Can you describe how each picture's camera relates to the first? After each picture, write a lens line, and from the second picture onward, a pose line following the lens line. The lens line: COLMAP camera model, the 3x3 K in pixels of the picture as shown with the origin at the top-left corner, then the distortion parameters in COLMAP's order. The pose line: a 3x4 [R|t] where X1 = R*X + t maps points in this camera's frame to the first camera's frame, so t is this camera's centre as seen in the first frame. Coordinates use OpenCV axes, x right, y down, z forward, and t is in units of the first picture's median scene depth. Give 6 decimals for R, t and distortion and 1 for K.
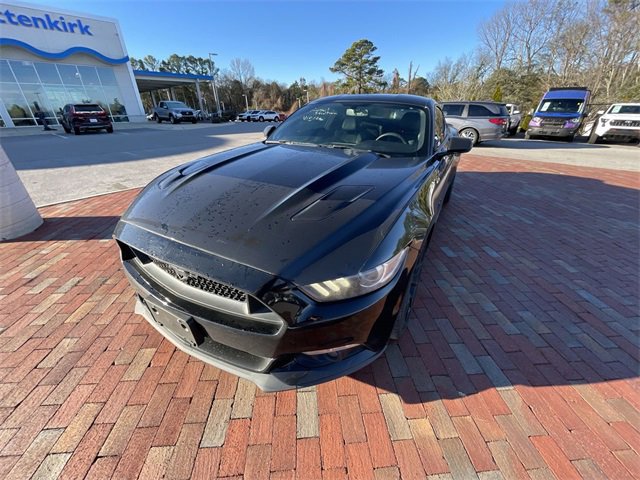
lens RADIAL K [[258.8, 0, 320.0], [0, 258.8, 240.0], [0, 0, 1]] dist [-0.003367, -0.000142]
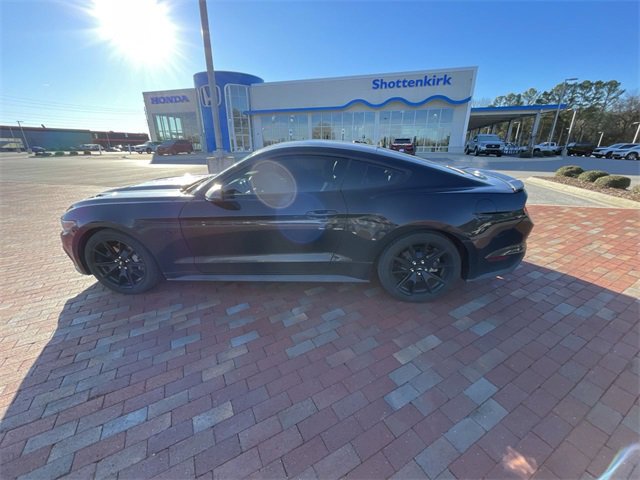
lens RADIAL K [[258.3, 0, 320.8], [0, 258.3, 240.2], [0, 0, 1]] dist [-0.002618, -0.000639]
pose [[0.413293, 0.328370, -0.849330, 0.166642], [-0.411001, 0.899574, 0.147798, -0.053860], [0.812568, 0.287991, 0.506748, 0.090786]]
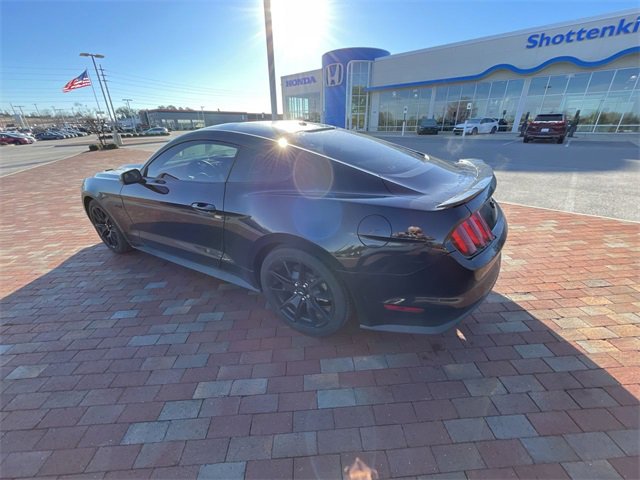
lens RADIAL K [[258.3, 0, 320.8], [0, 258.3, 240.2], [0, 0, 1]] dist [-0.002618, -0.000639]
pose [[-0.025466, 0.423059, -0.905744, 0.164342], [-0.438034, 0.809706, 0.390517, -0.094406], [0.898598, 0.406691, 0.164695, 0.169540]]
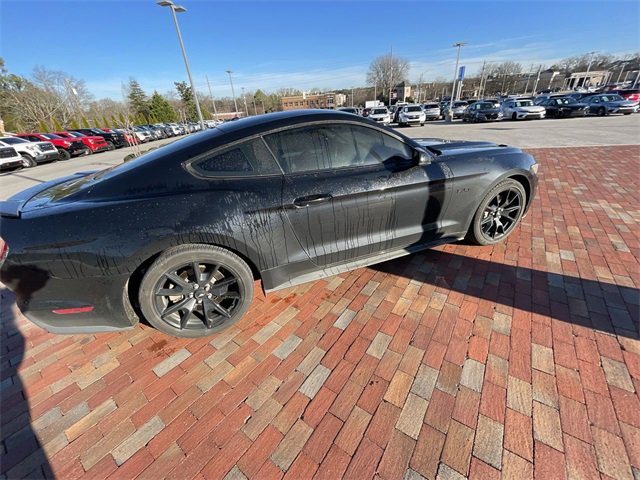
lens RADIAL K [[258.3, 0, 320.8], [0, 258.3, 240.2], [0, 0, 1]] dist [-0.002618, -0.000639]
pose [[-0.765455, -0.237437, 0.598082, -0.062718], [0.361758, 0.609873, 0.705114, -0.120461], [-0.532175, 0.756094, -0.380936, 0.221193]]
